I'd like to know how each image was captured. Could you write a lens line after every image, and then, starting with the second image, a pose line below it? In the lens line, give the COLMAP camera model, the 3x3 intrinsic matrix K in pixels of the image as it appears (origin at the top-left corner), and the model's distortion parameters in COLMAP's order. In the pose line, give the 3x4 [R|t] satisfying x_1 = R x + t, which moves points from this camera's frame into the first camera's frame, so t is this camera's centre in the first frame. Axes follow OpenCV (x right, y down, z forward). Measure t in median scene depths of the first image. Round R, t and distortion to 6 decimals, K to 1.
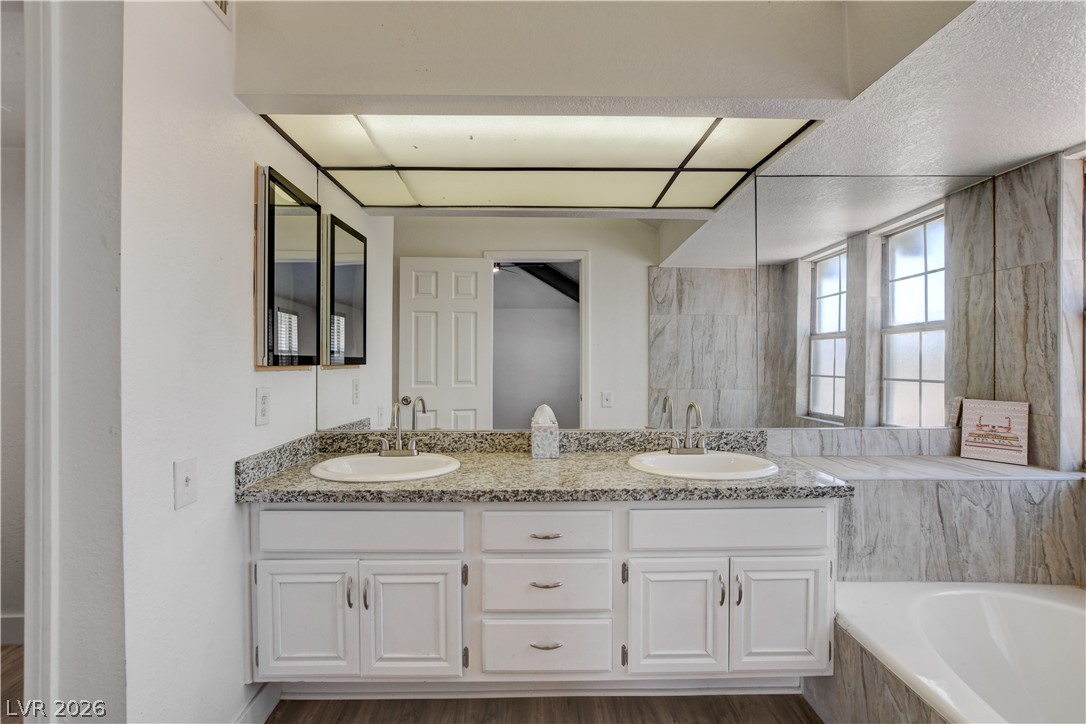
lens RADIAL K [[481.1, 0, 541.9], [0, 481.1, 354.1], [0, 0, 1]] dist [-0.015135, 0.000993]
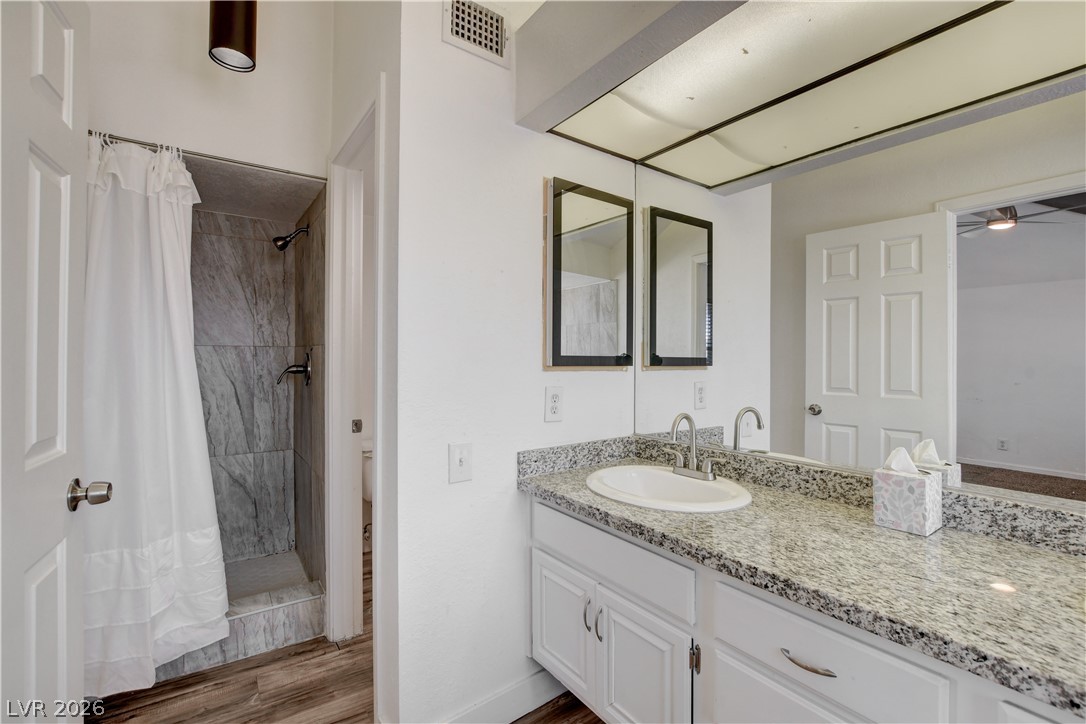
lens RADIAL K [[481.1, 0, 541.9], [0, 481.1, 354.1], [0, 0, 1]] dist [-0.015135, 0.000993]
pose [[0.569492, -0.005362, -0.821979, 0.237525], [0.007805, 0.999969, -0.001115, -0.001460], [0.821960, -0.005781, 0.569516, 0.311490]]
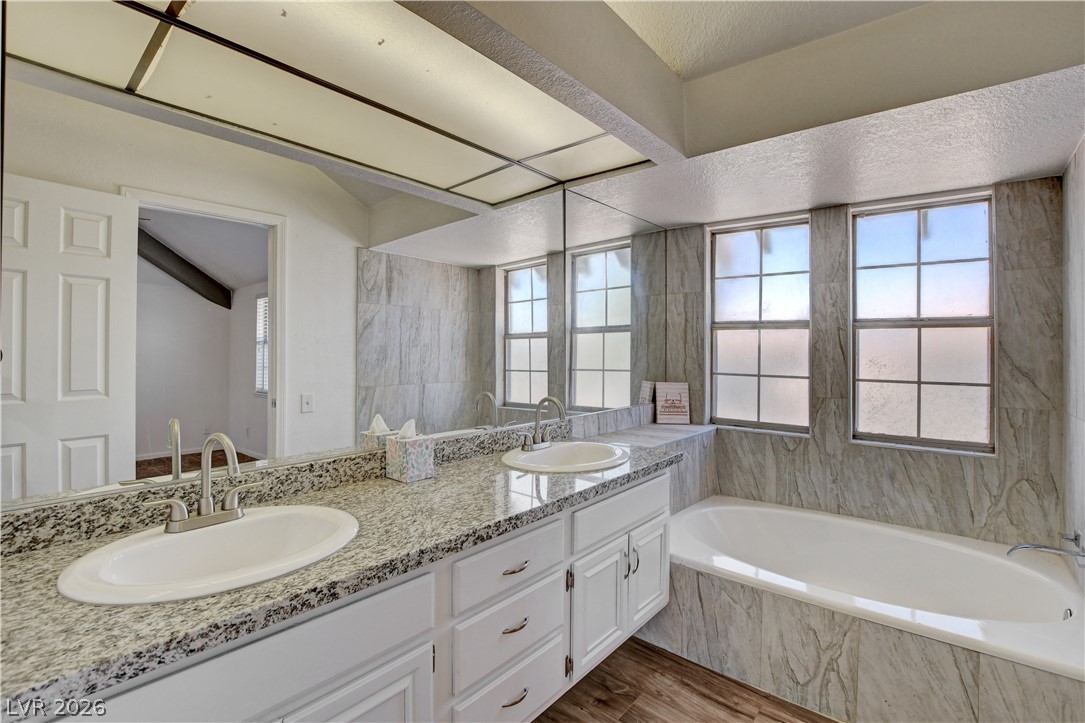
lens RADIAL K [[492.9, 0, 542.6], [0, 492.9, 347.9], [0, 0, 1]] dist [-0.027965, 0.000494]
pose [[0.654024, 0.008143, 0.756430, -0.473714], [-0.010238, 0.999946, -0.001912, -0.001825], [-0.756405, -0.006494, 0.654072, 0.318599]]
